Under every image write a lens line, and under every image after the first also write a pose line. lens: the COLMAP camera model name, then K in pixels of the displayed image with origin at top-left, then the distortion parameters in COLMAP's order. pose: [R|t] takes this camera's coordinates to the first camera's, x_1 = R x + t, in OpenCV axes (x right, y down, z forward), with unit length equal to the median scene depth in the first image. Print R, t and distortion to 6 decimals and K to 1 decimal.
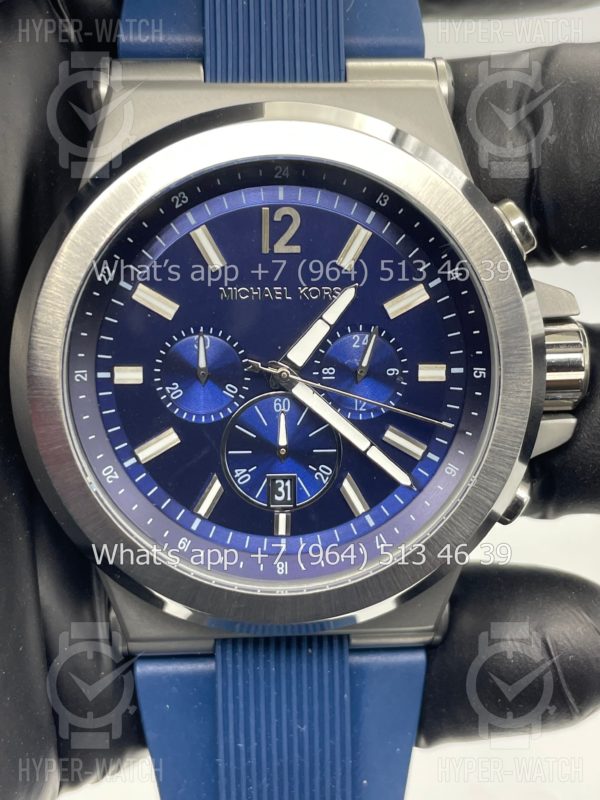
lens RADIAL K [[1247.5, 0, 302.4], [0, 1247.5, 402.6], [0, 0, 1]] dist [0.064906, 0.000000]
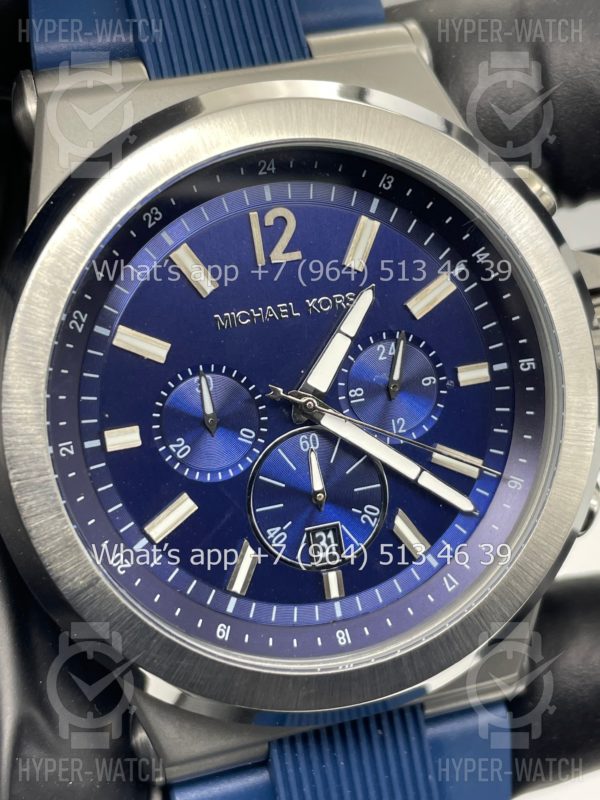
lens RADIAL K [[1247.5, 0, 302.9], [0, 1247.5, 399.0], [0, 0, 1]] dist [0.064906, 0.000000]
pose [[0.975199, -0.172436, 0.138752, -0.131681], [0.182108, 0.981432, -0.060236, 0.022985], [-0.125789, 0.084010, 0.988493, 0.173881]]
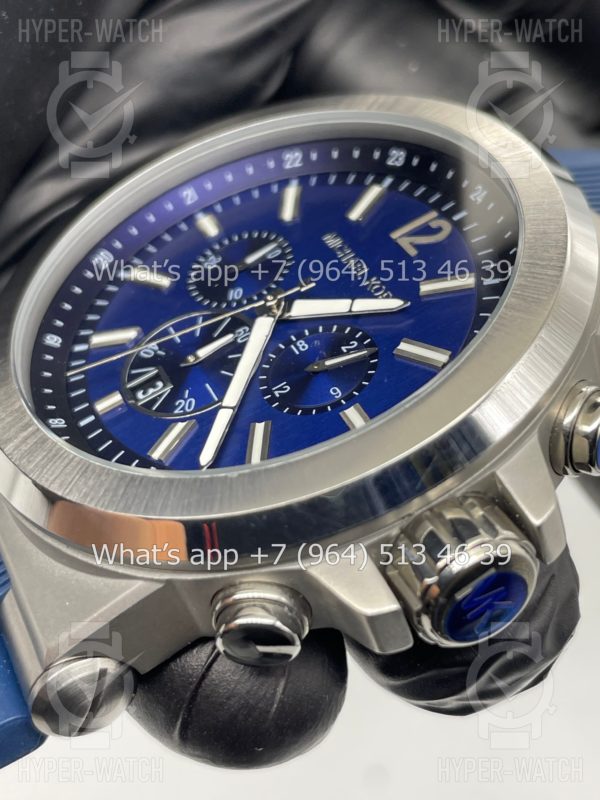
lens RADIAL K [[1247.5, 0, 301.1], [0, 1247.5, 395.3], [0, 0, 1]] dist [0.064906, 0.000000]
pose [[0.390519, 0.518501, -0.760692, 0.643701], [-0.903961, 0.372342, -0.210275, 0.154876], [0.174209, 0.769752, 0.614111, 0.535897]]
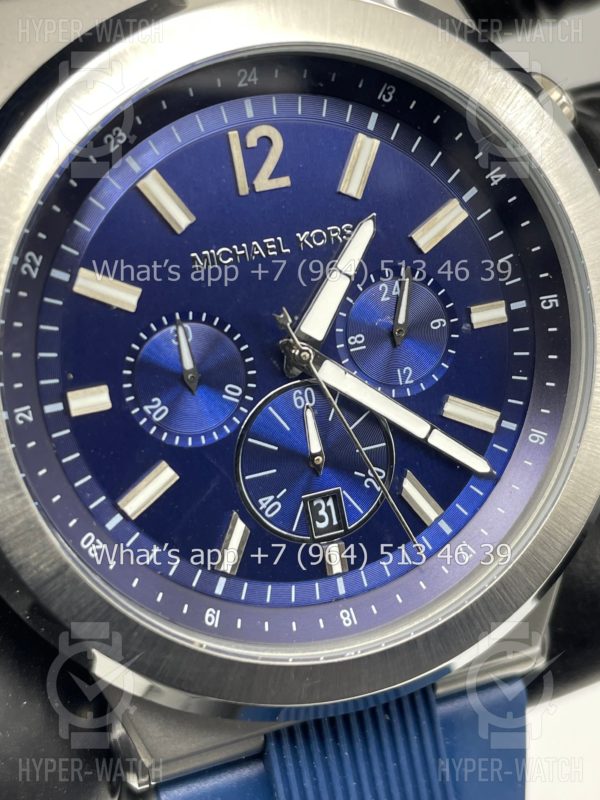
lens RADIAL K [[1247.5, 0, 299.6], [0, 1247.5, 399.9], [0, 0, 1]] dist [0.064906, 0.000000]
pose [[0.964518, -0.206547, 0.164448, -0.139018], [0.209213, 0.977869, 0.001133, 0.001505], [-0.161042, 0.033312, 0.986385, 0.284902]]
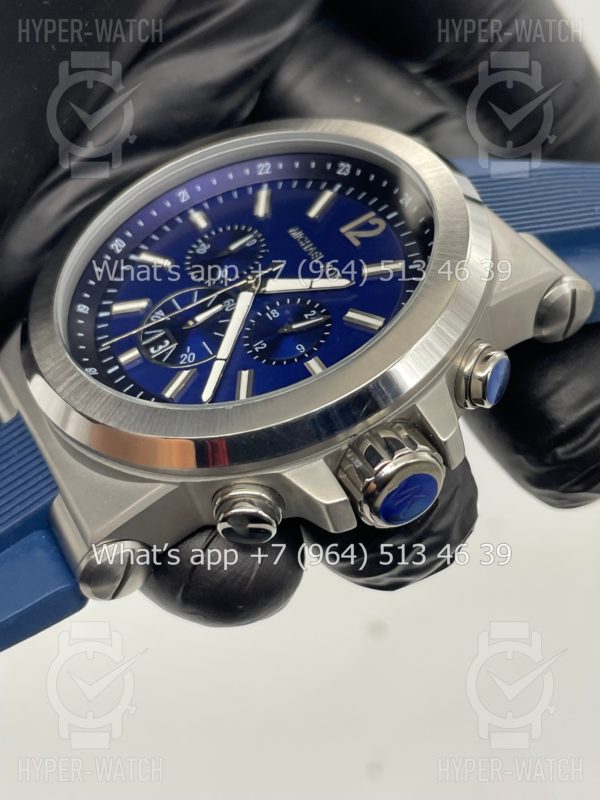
lens RADIAL K [[1247.5, 0, 297.6], [0, 1247.5, 398.6], [0, 0, 1]] dist [0.064906, 0.000000]
pose [[0.425205, 0.544565, -0.722945, 0.843887], [-0.893447, 0.380284, -0.239033, 0.241165], [0.144756, 0.747551, 0.648239, 0.364007]]
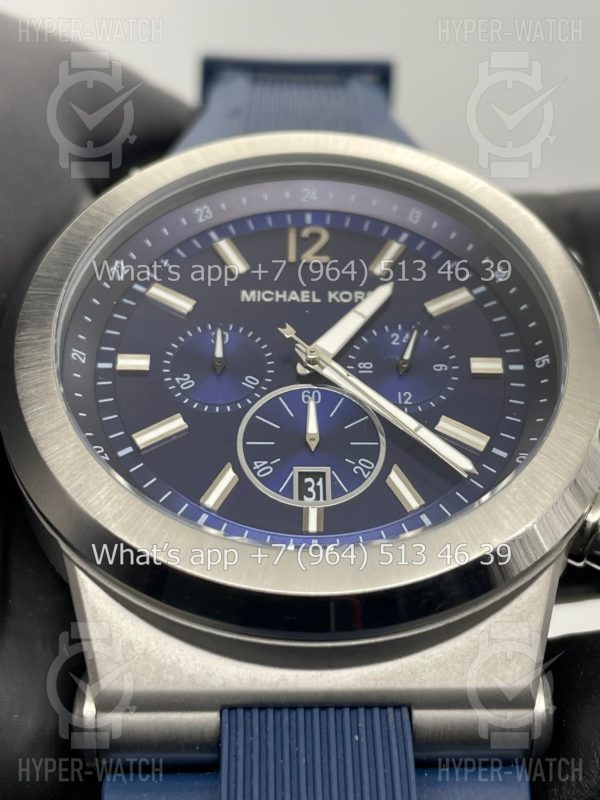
lens RADIAL K [[1247.5, 0, 302.5], [0, 1247.5, 398.3], [0, 0, 1]] dist [0.064906, 0.000000]
pose [[0.998896, -0.032822, -0.033593, 0.005980], [-0.000378, 0.709627, -0.704578, 0.597413], [0.046964, 0.703813, 0.708831, 0.404739]]
